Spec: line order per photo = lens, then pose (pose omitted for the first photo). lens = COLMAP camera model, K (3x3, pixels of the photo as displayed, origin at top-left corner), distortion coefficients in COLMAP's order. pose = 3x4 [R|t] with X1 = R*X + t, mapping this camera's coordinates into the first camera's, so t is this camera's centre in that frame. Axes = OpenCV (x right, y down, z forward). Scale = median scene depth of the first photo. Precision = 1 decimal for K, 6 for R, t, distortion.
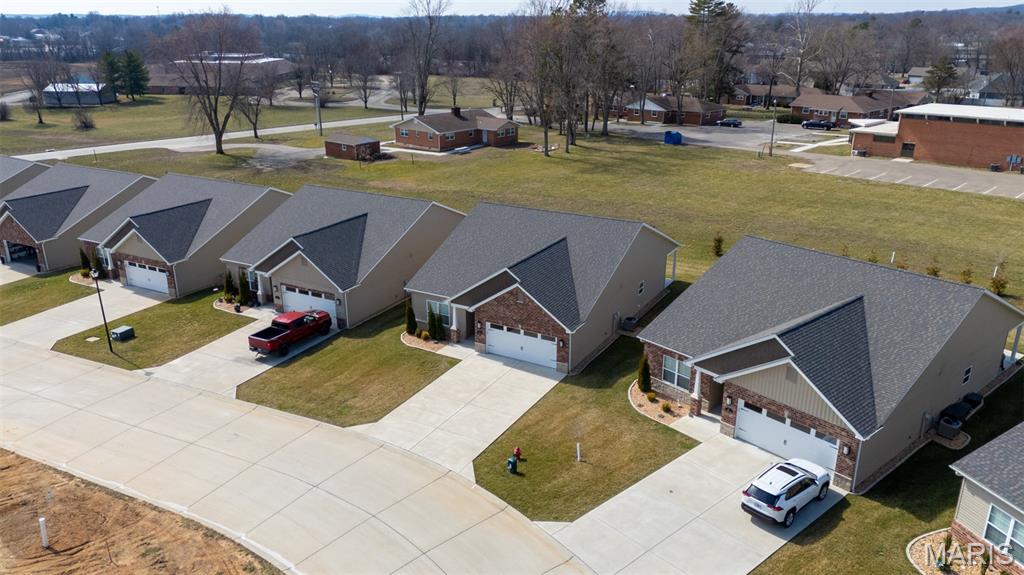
lens RADIAL K [[742.9, 0, 510.9], [0, 742.9, 288.8], [0, 0, 1]] dist [0.104652, -0.120466]
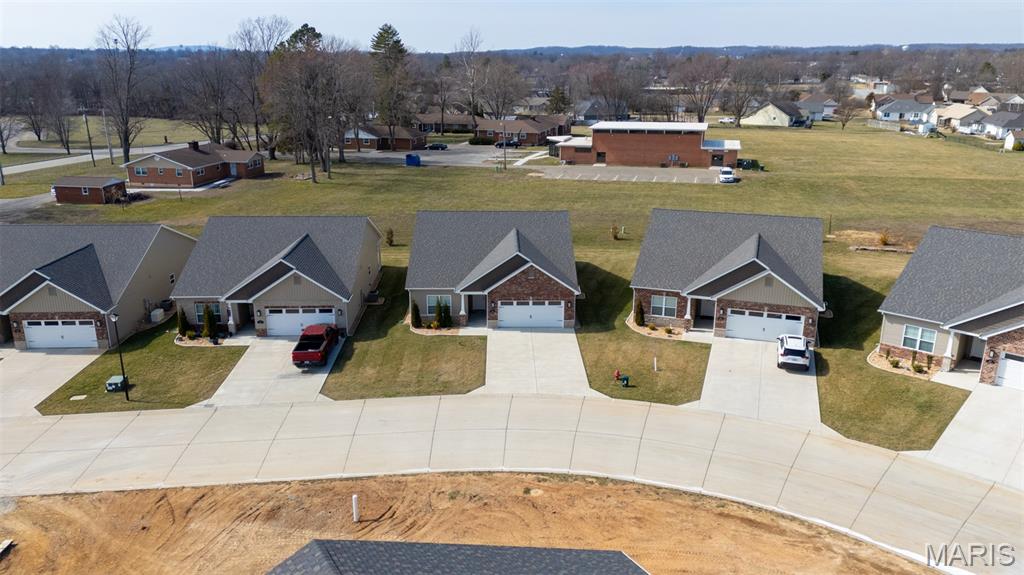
lens RADIAL K [[742.9, 0, 510.9], [0, 742.9, 288.8], [0, 0, 1]] dist [0.104652, -0.120466]
pose [[0.862275, -0.148038, 0.484321, -0.465758], [0.169106, 0.985598, 0.000187, 0.022612], [-0.477374, 0.081740, 0.874890, -0.046278]]
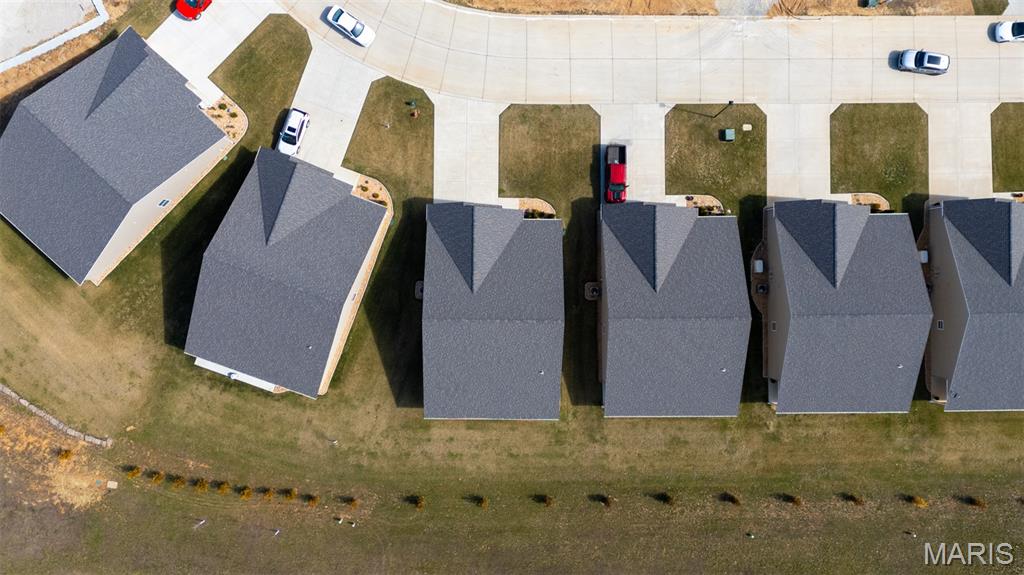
lens RADIAL K [[742.9, 0, 510.9], [0, 742.9, 288.8], [0, 0, 1]] dist [0.104652, -0.120466]
pose [[-0.875743, 0.482628, -0.011972, 0.020704], [-0.180506, -0.304331, 0.935307, -1.172861], [0.447762, 0.821250, 0.353633, 0.470970]]
